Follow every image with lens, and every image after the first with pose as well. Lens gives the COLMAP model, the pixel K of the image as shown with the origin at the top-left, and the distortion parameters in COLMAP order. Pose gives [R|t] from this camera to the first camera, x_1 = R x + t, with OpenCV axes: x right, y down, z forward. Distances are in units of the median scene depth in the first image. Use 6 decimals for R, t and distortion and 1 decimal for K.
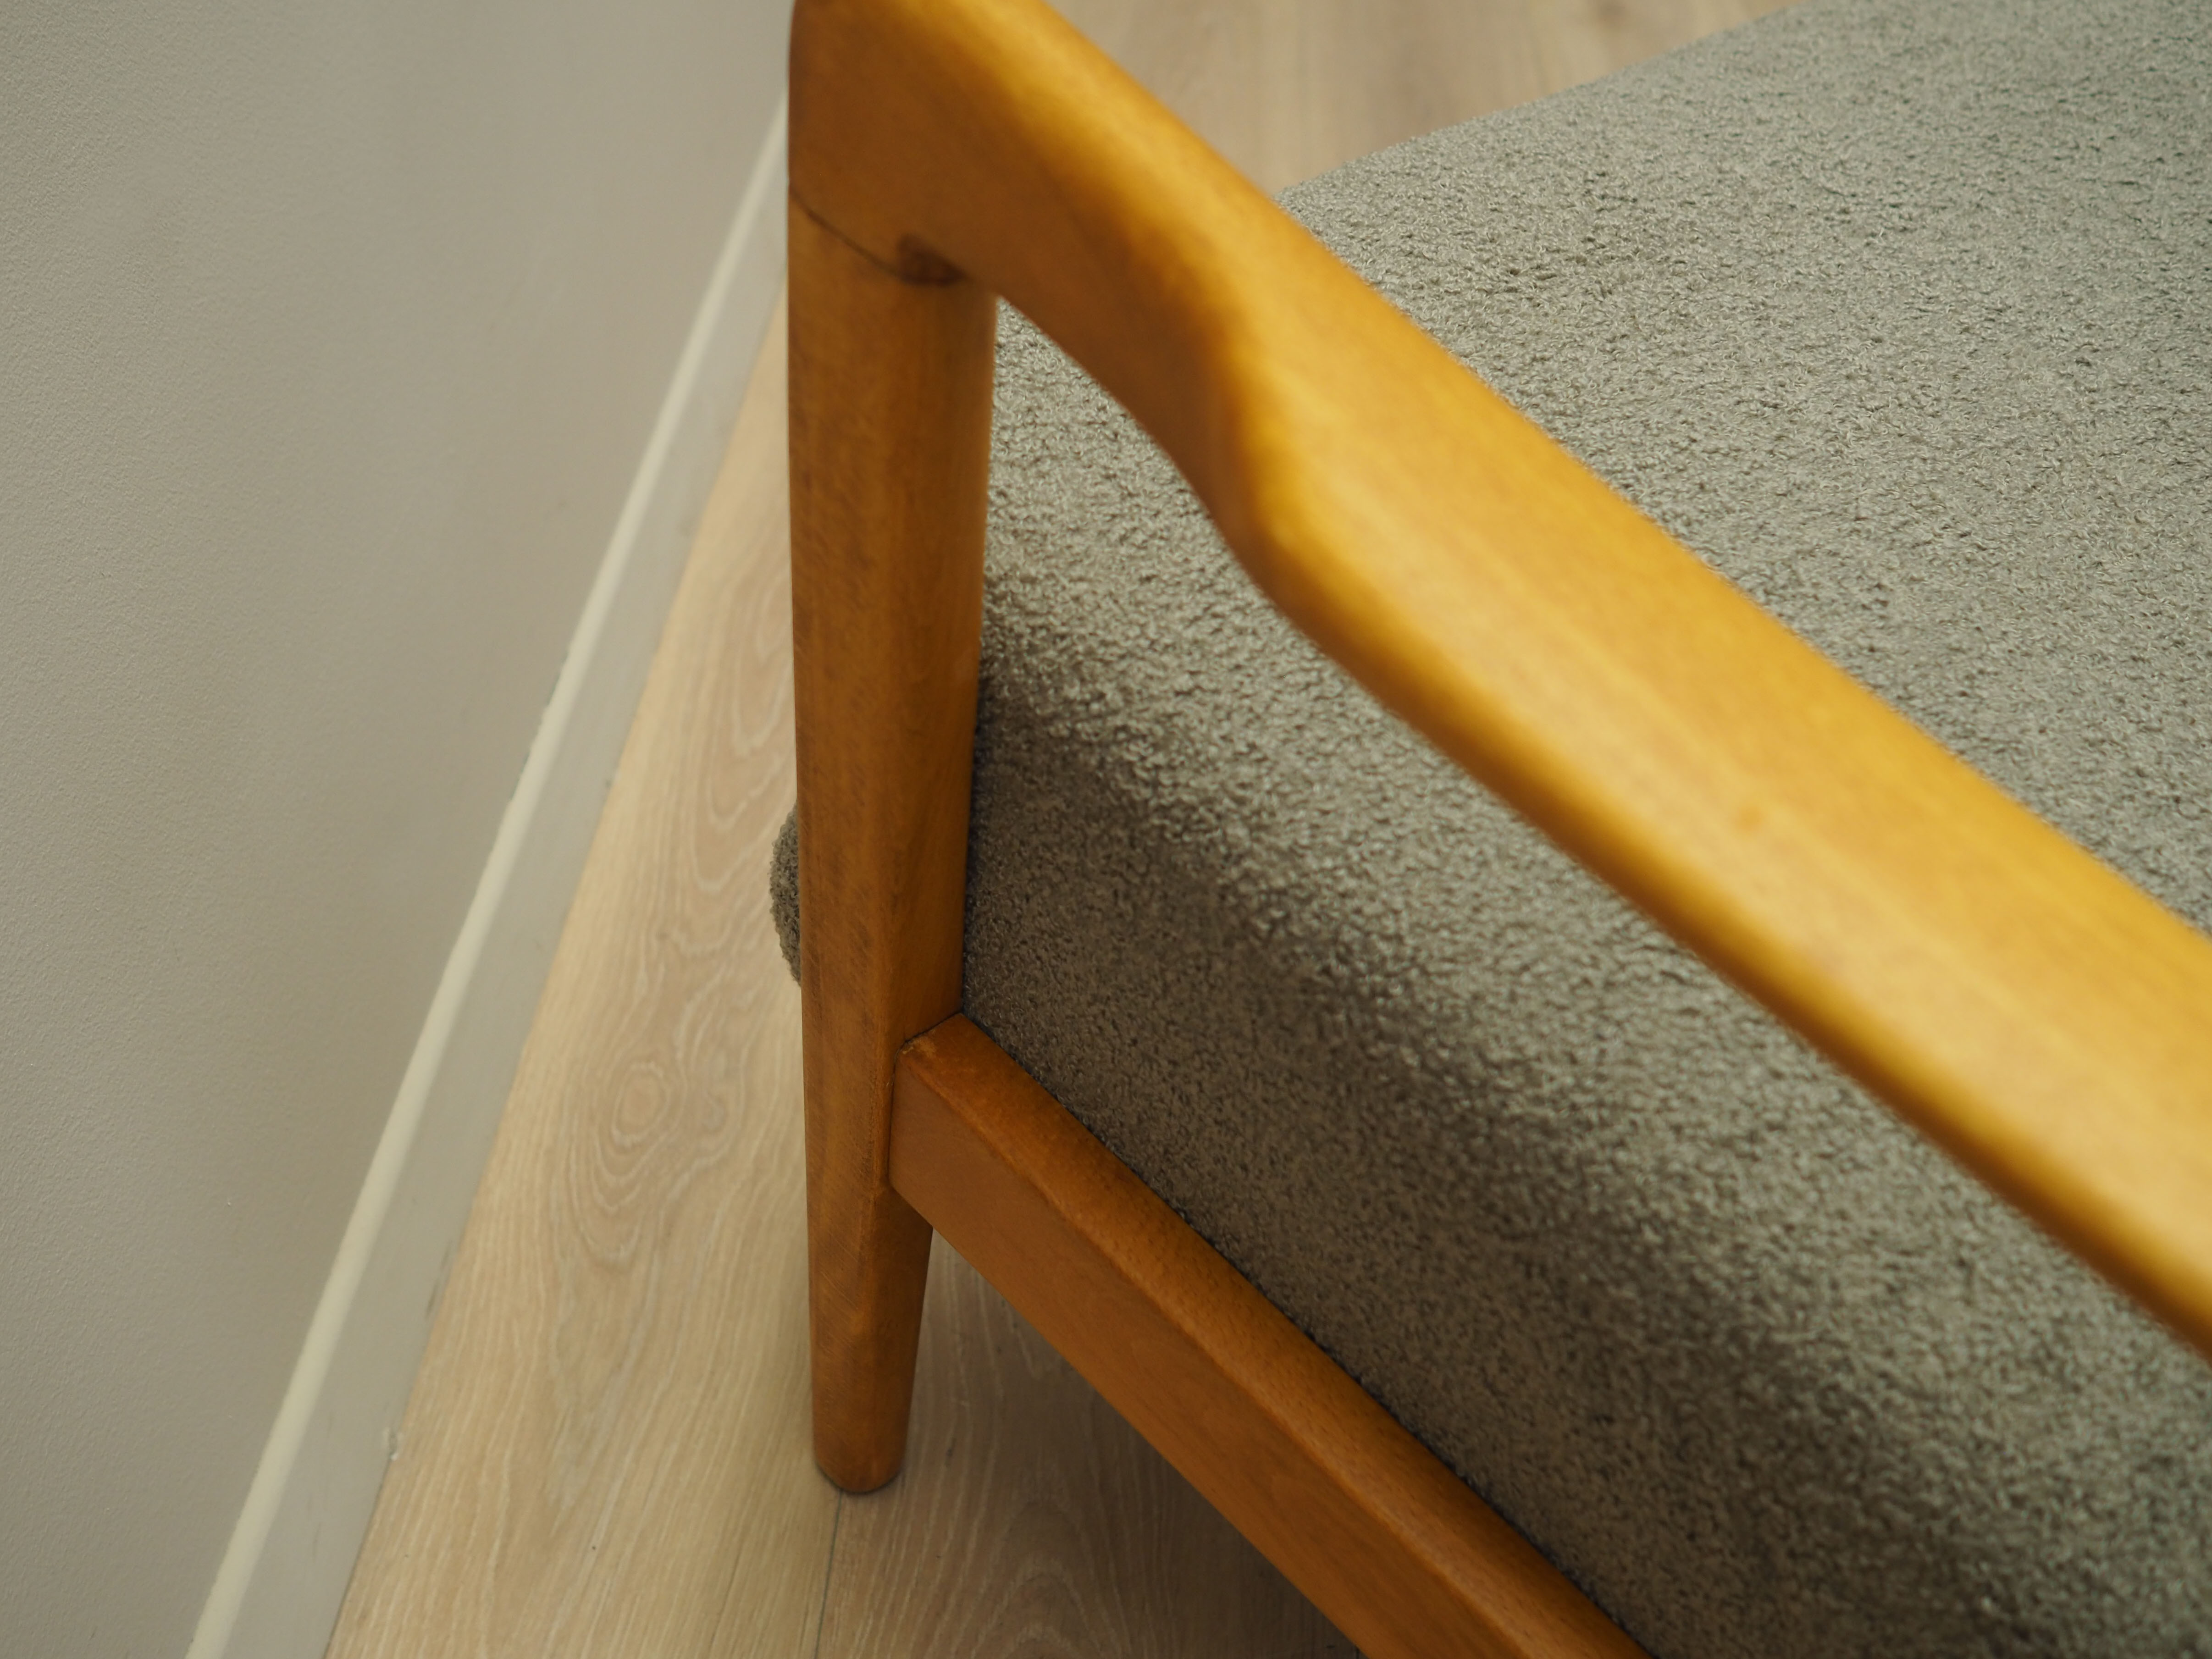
lens RADIAL K [[2218.7, 0, 1063.1], [0, 2218.7, 829.1], [0, 0, 1]] dist [-0.019469, -0.001847]
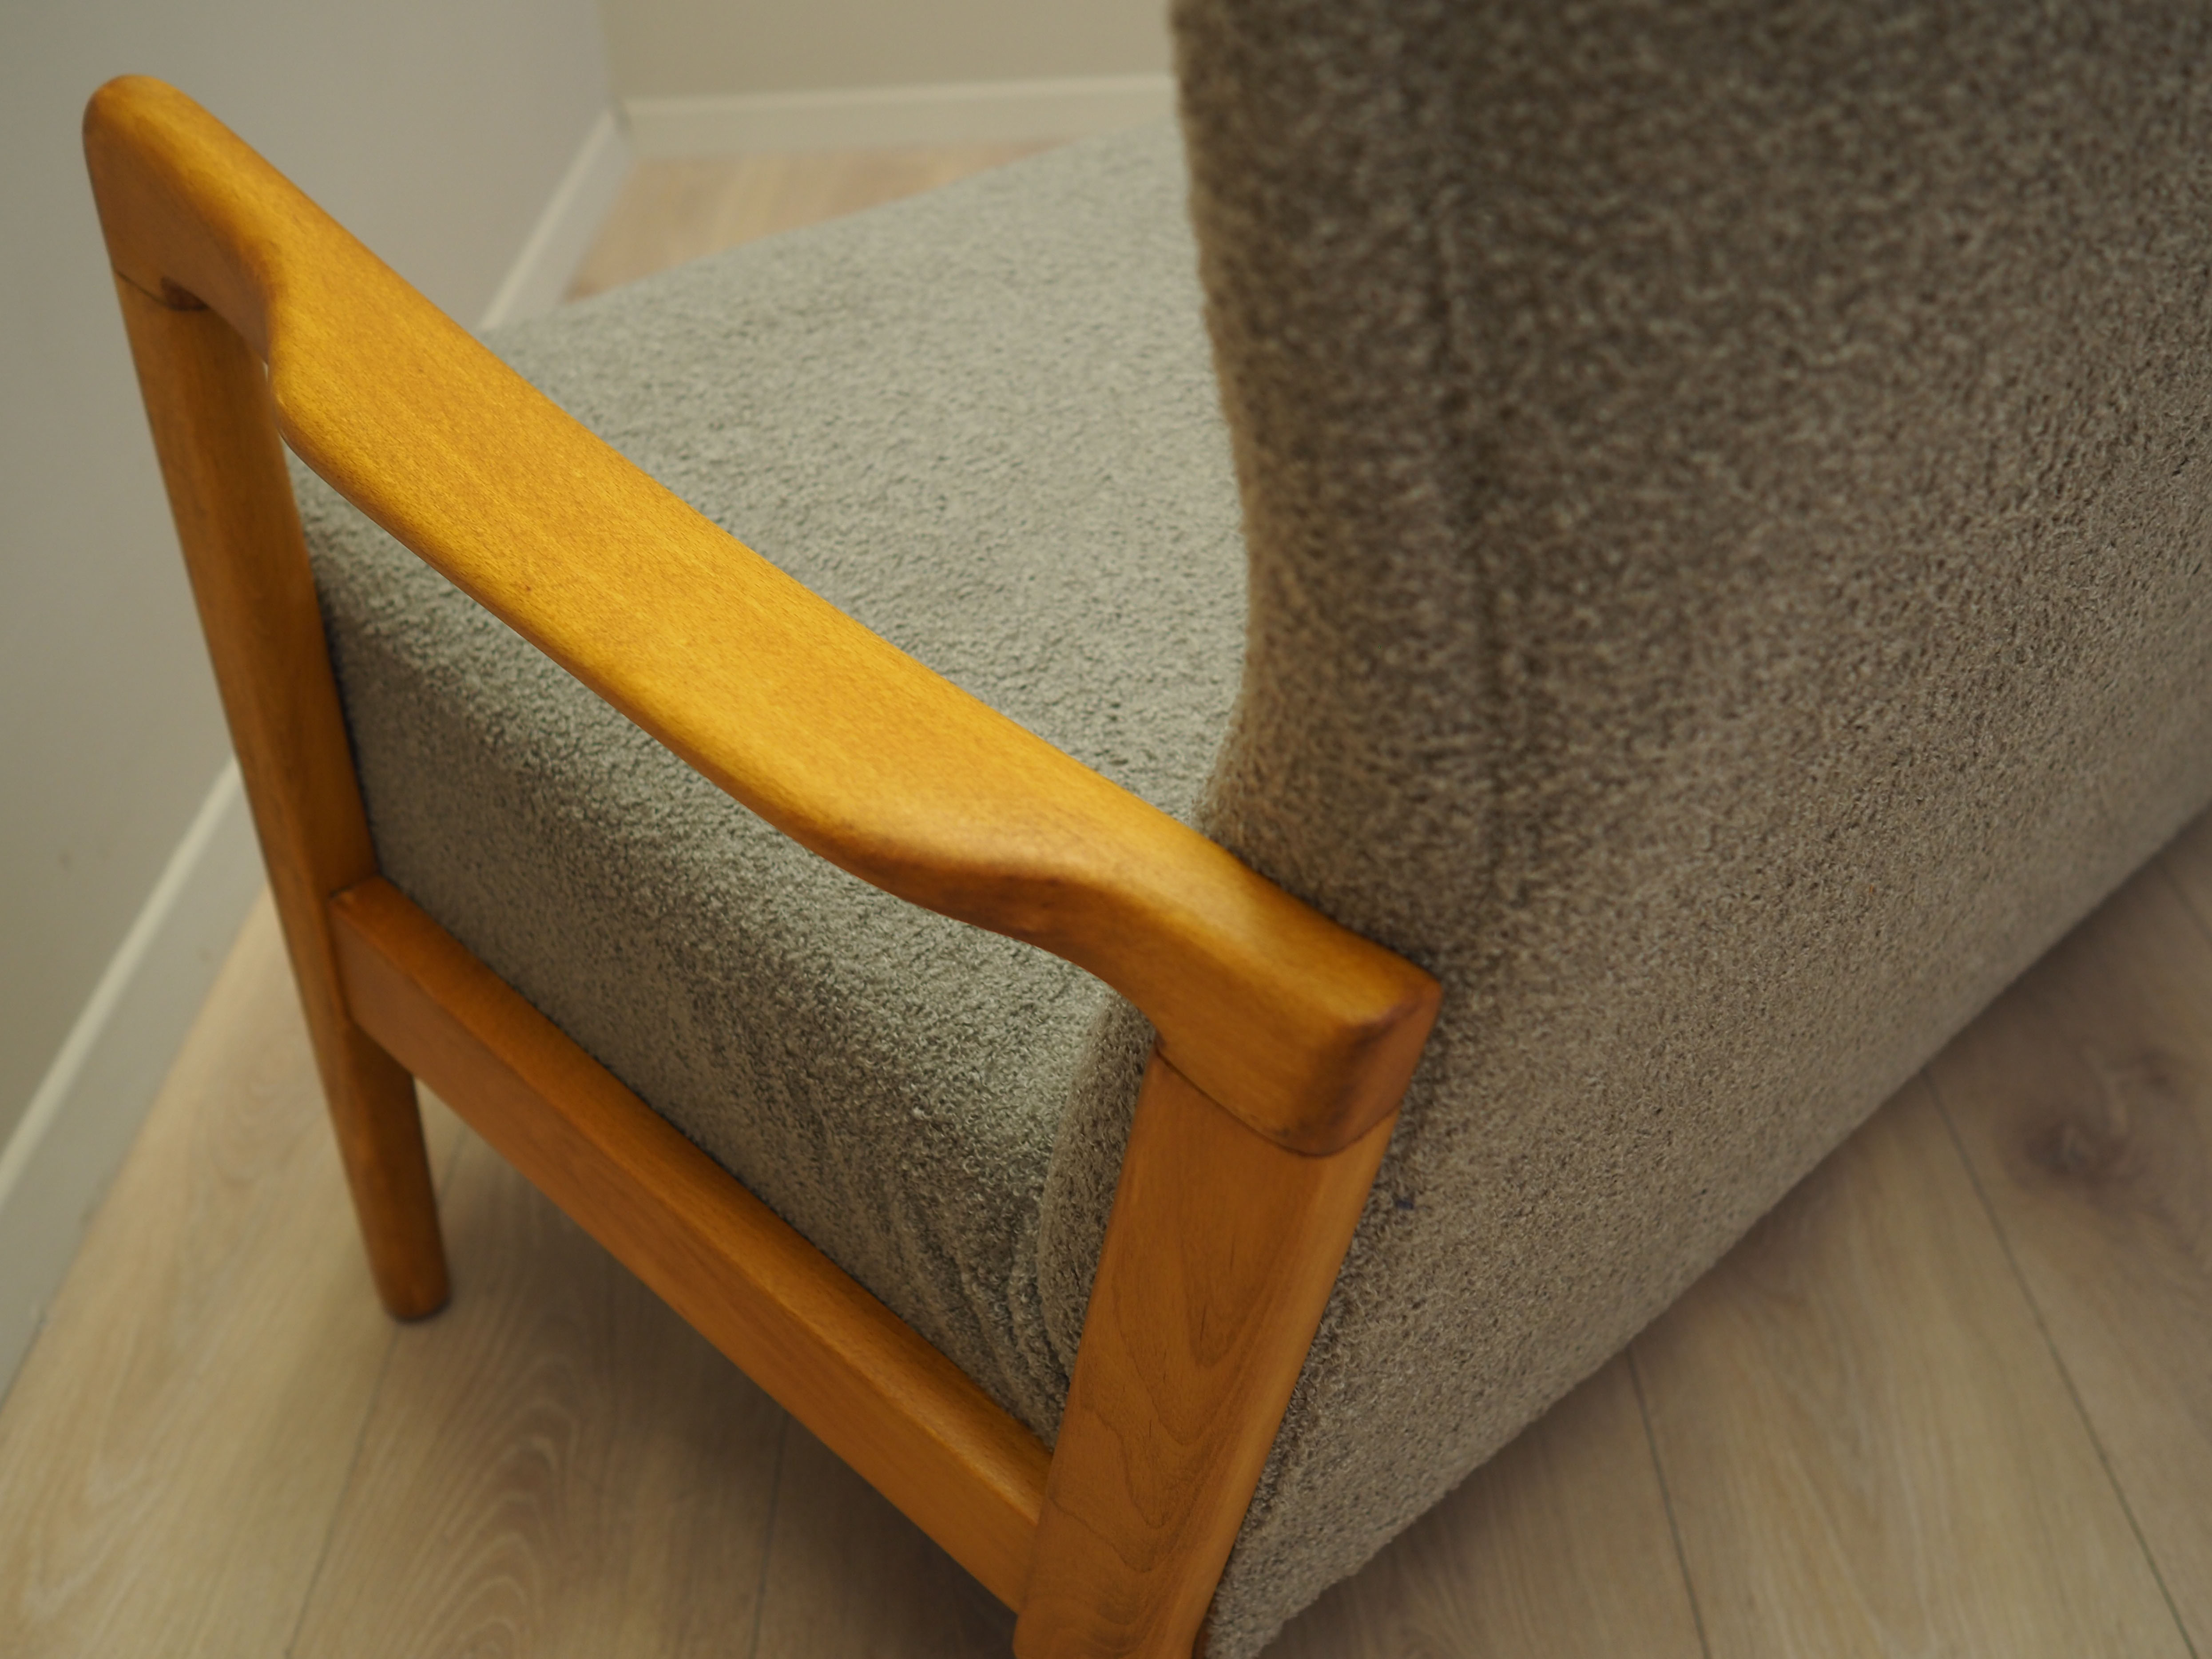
lens RADIAL K [[2137.1, 0, 1106.0], [0, 2137.1, 829.5], [0, 0, 1]] dist [-0.019501, -0.002002]
pose [[0.996531, -0.071075, 0.043285, 0.452392], [0.075021, 0.992389, -0.097656, 0.284130], [-0.036014, 0.100564, 0.994279, -0.425785]]
